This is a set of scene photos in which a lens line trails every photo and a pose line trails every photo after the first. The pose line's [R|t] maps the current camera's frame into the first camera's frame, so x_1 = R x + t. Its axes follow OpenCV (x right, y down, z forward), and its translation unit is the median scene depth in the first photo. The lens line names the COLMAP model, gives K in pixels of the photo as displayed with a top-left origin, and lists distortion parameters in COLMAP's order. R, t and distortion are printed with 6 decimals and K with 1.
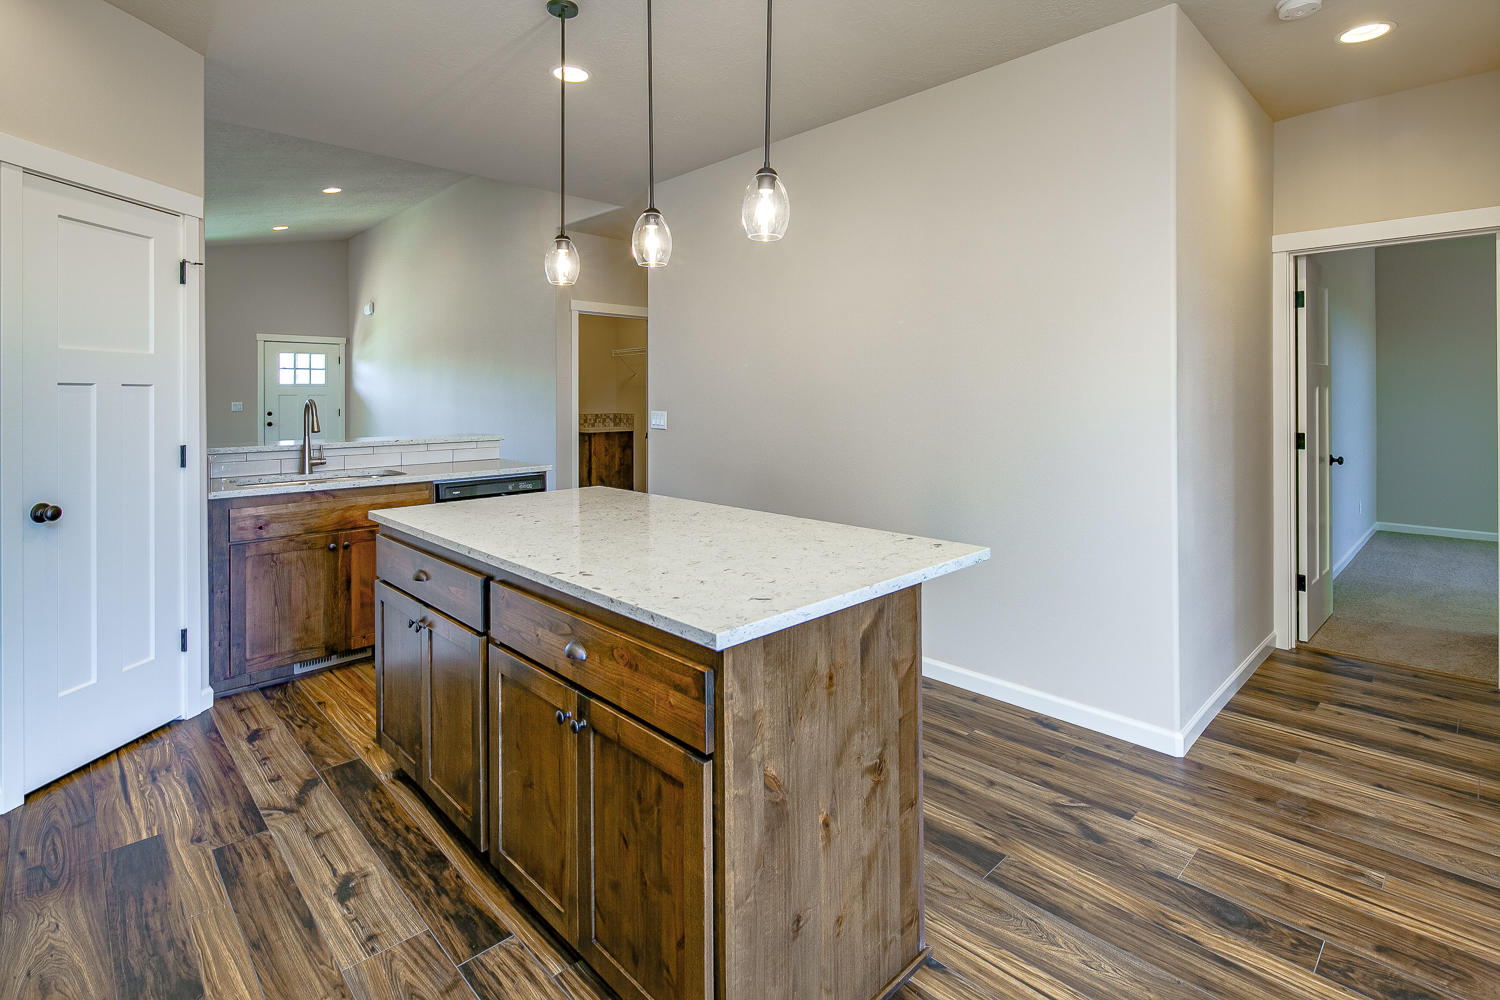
lens RADIAL K [[722.6, 0, 741.8], [0, 722.6, 396.8], [0, 0, 1]] dist [-0.004082, -0.001517]
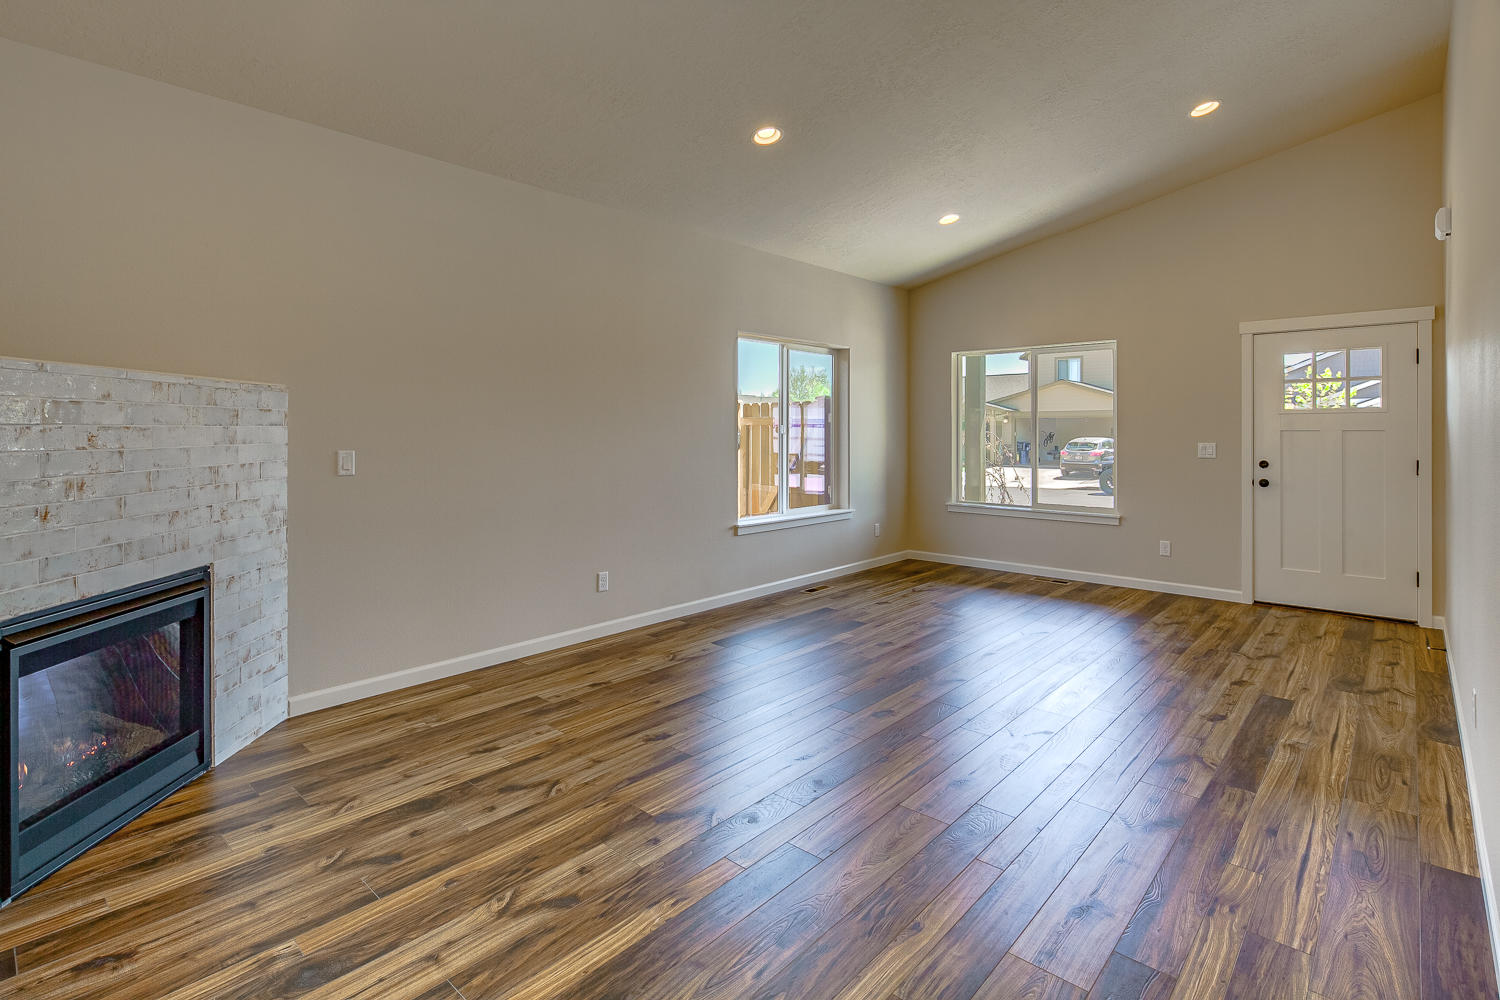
lens RADIAL K [[726.1, 0, 748.4], [0, 726.1, 429.3], [0, 0, 1]] dist [0.000434, -0.000963]
pose [[0.067470, -0.004035, -0.997713, -0.379076], [-0.001813, 0.999990, -0.004167, -0.000608], [0.997720, 0.002090, 0.067462, 1.736202]]
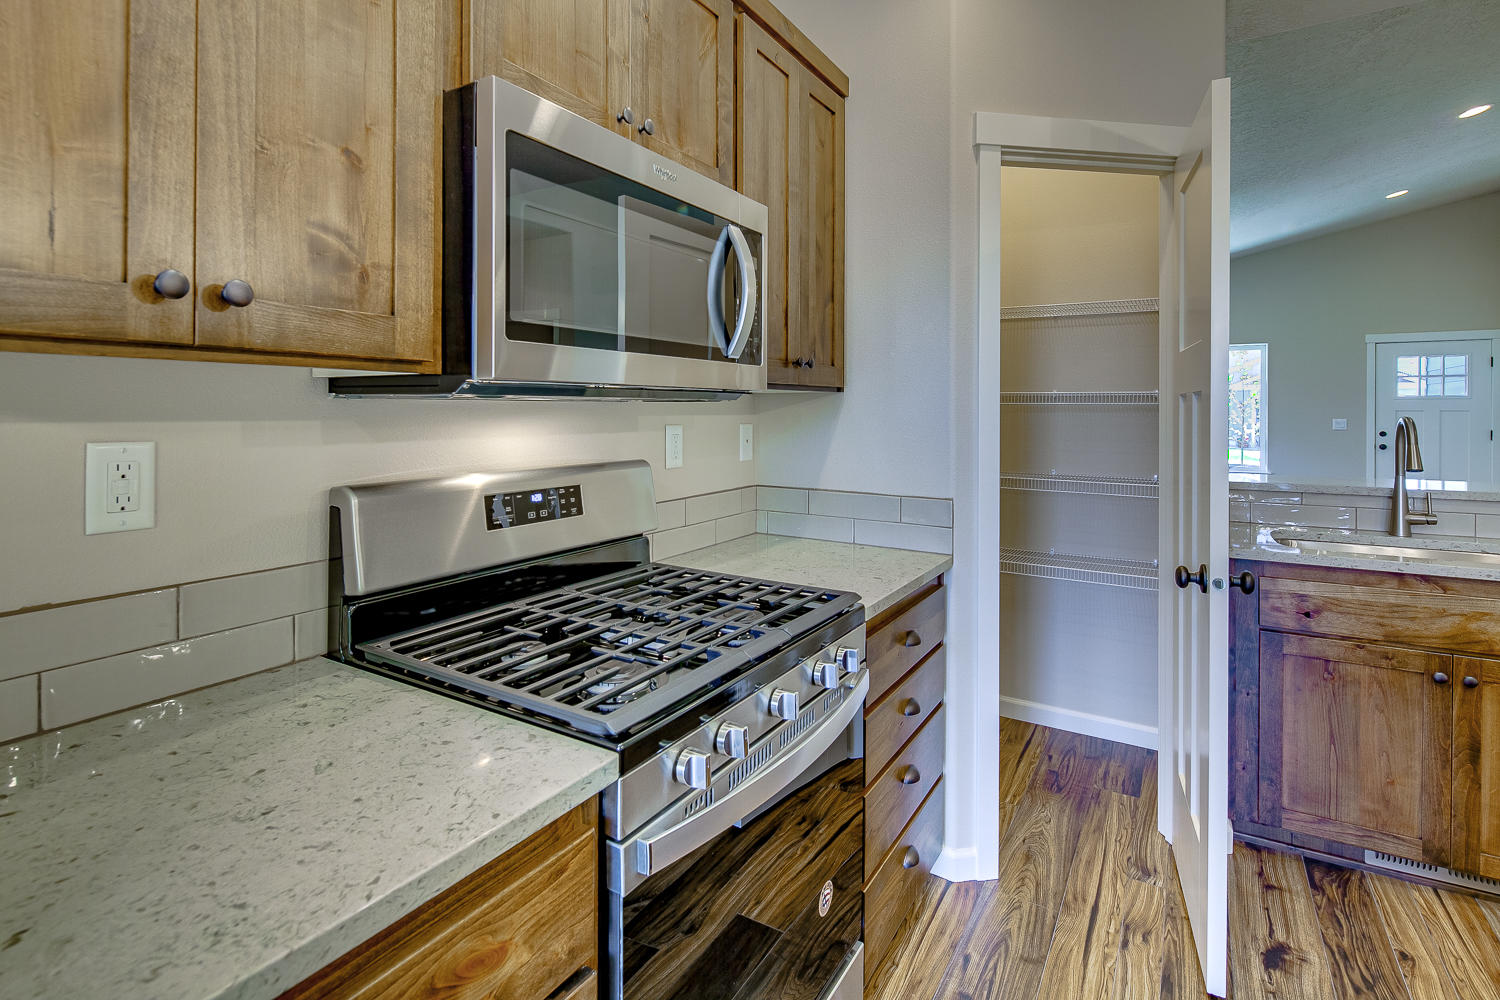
lens RADIAL K [[733.3, 0, 743.4], [0, 733.3, 410.0], [0, 0, 1]] dist [-0.002354, -0.001935]
pose [[0.253218, 0.001009, -0.967409, -0.160849], [-0.004187, 0.999991, -0.000053, 0.000212], [0.967400, 0.004064, 0.253220, 0.343849]]
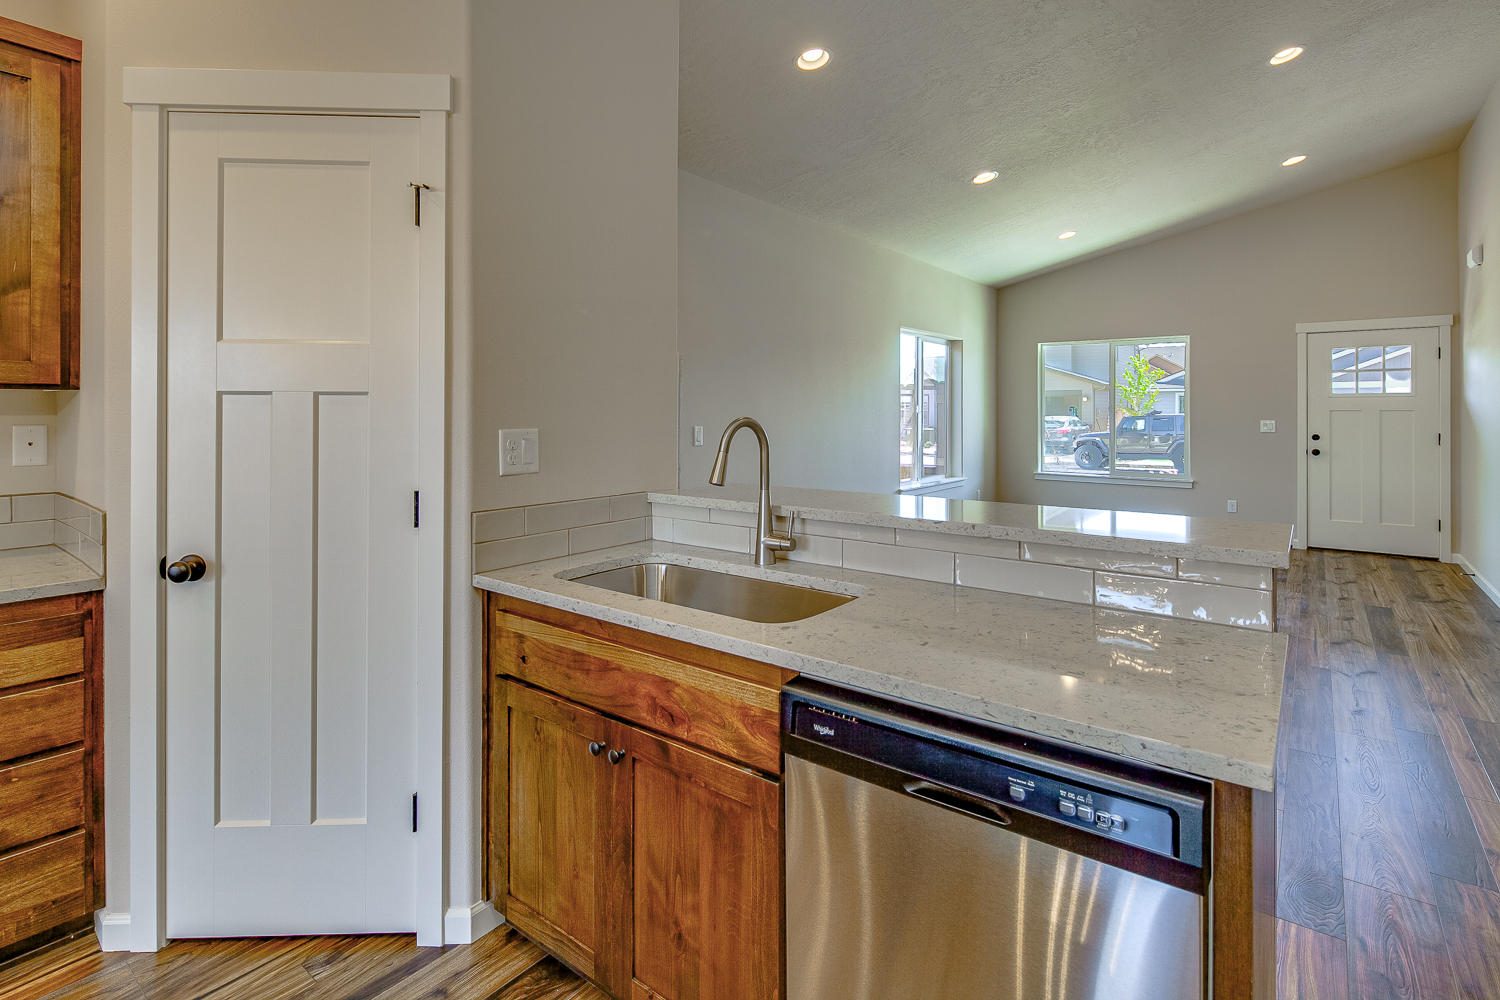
lens RADIAL K [[733.3, 0, 743.4], [0, 733.3, 410.0], [0, 0, 1]] dist [-0.002354, -0.001935]
pose [[0.144327, -0.001461, -0.989529, -0.113199], [-0.002335, 0.999996, -0.001817, -0.000332], [0.989527, 0.002572, 0.144323, 1.081488]]
